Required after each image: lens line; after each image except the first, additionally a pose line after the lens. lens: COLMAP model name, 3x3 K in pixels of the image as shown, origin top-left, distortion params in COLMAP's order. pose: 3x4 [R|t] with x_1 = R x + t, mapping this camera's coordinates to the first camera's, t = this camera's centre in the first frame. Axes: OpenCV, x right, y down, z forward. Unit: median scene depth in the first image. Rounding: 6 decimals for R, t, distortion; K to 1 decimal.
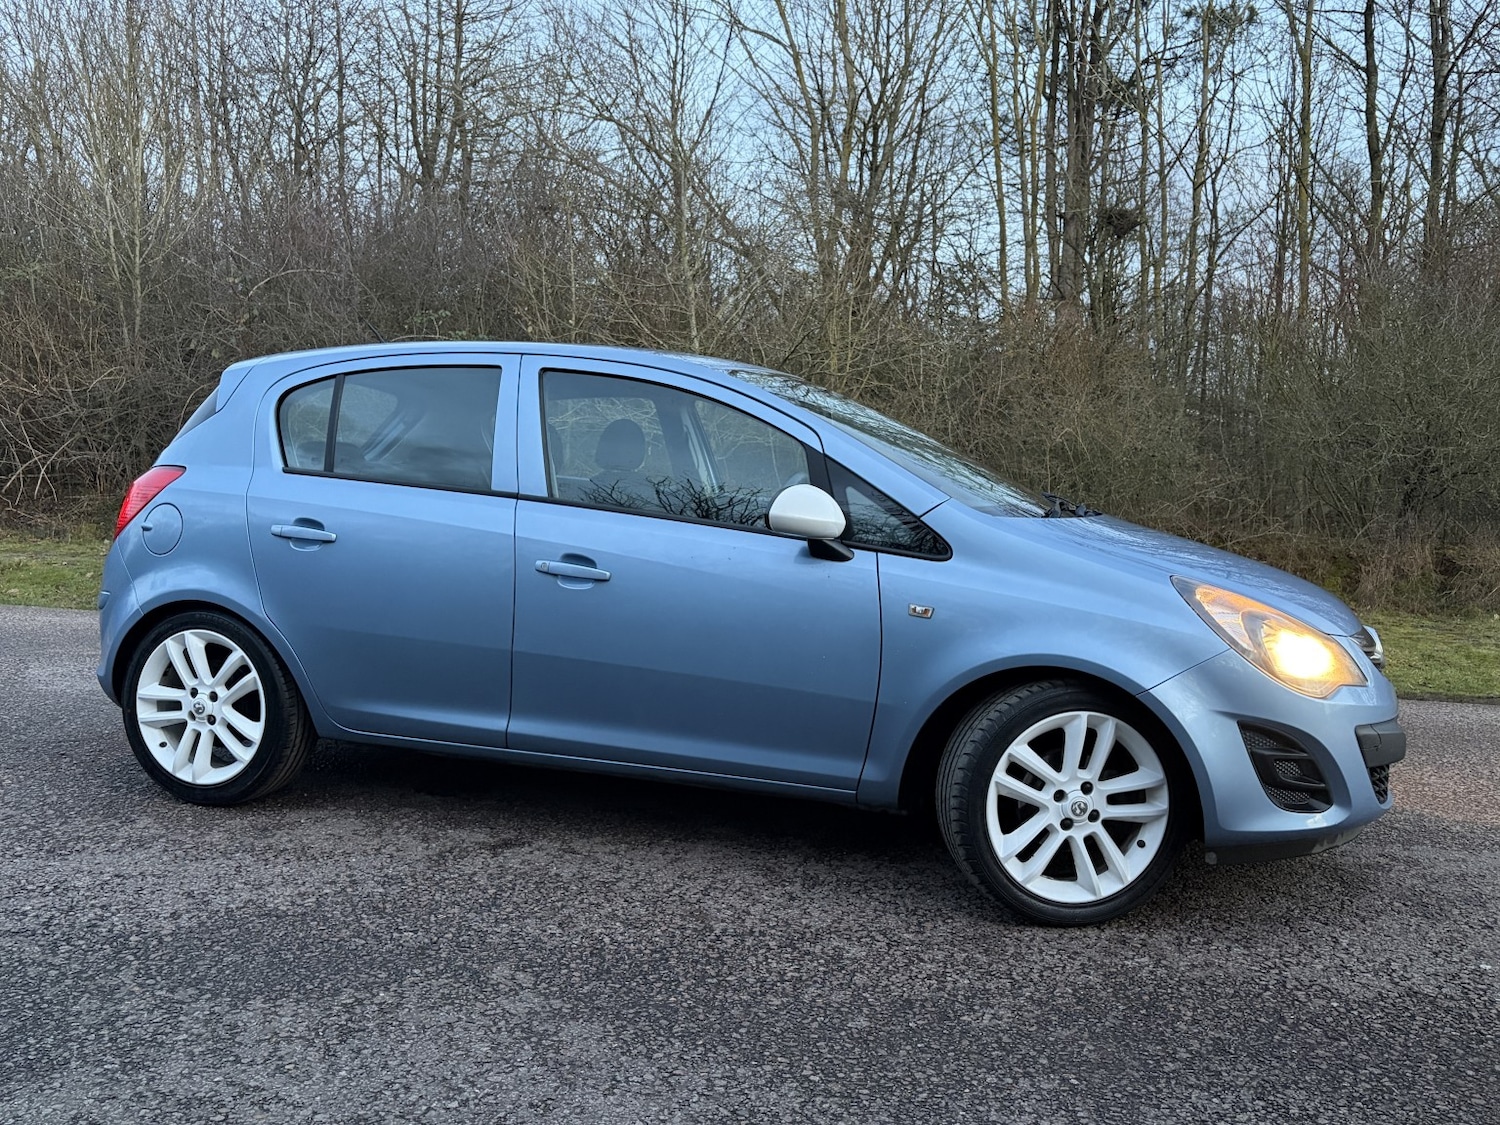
lens RADIAL K [[1323.8, 0, 741.8], [0, 1323.8, 566.2], [0, 0, 1]] dist [0.019923, -0.009521]
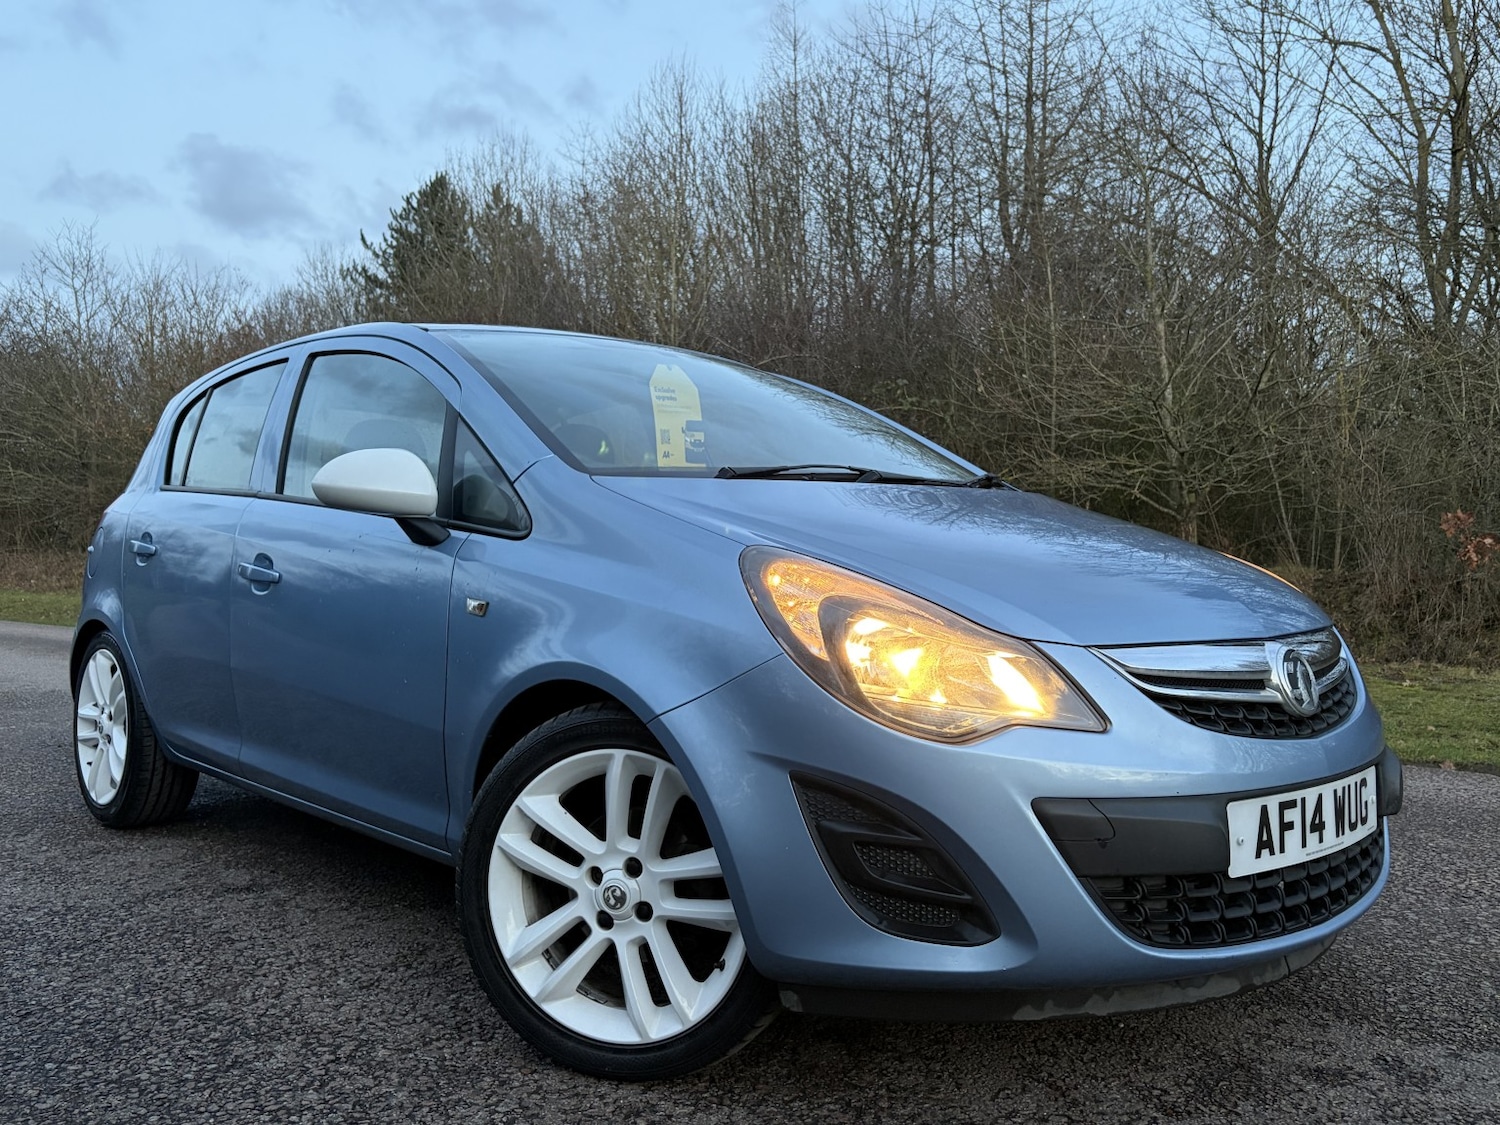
lens RADIAL K [[1323.8, 0, 760.1], [0, 1323.8, 560.1], [0, 0, 1]] dist [0.019923, -0.009521]
pose [[0.868660, -0.031719, -0.494392, 0.532208], [-0.004258, 0.997433, -0.071474, 0.050188], [0.495390, 0.064191, 0.866295, 0.368412]]
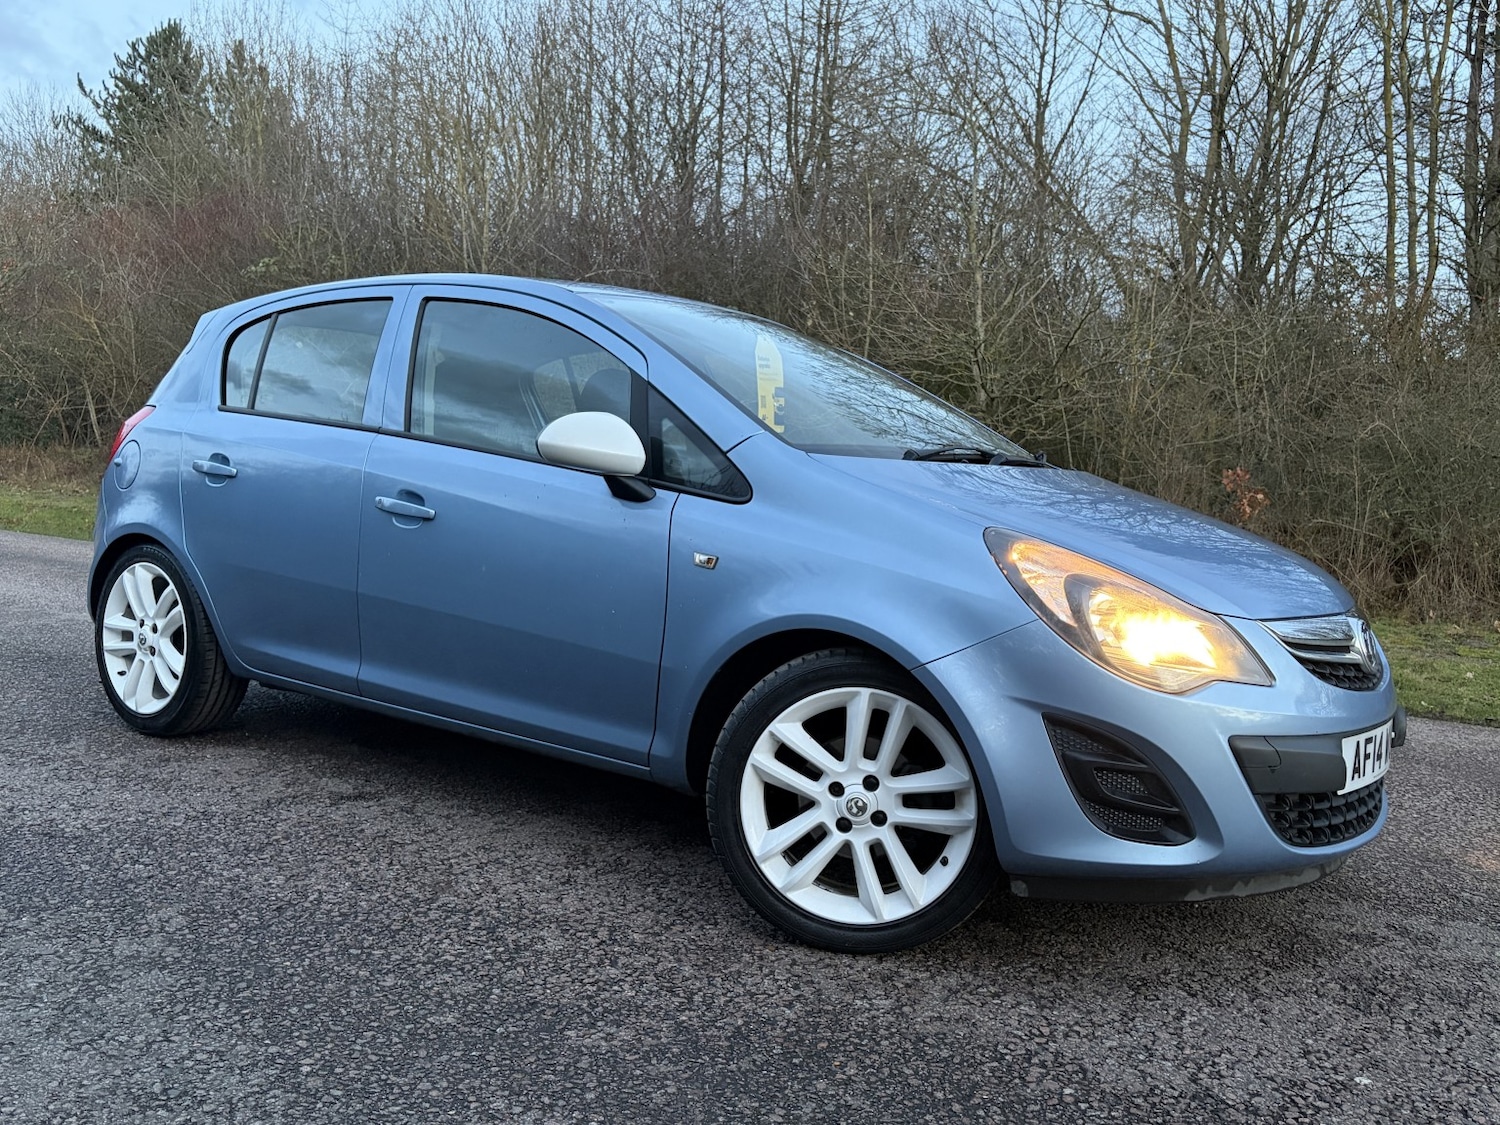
lens RADIAL K [[1323.8, 0, 760.3], [0, 1323.8, 557.9], [0, 0, 1]] dist [0.019923, -0.009521]
pose [[0.949755, 0.038402, -0.310629, 0.363716], [-0.042983, 0.999044, -0.007912, 0.031612], [0.310028, 0.020866, 0.950498, 0.168508]]
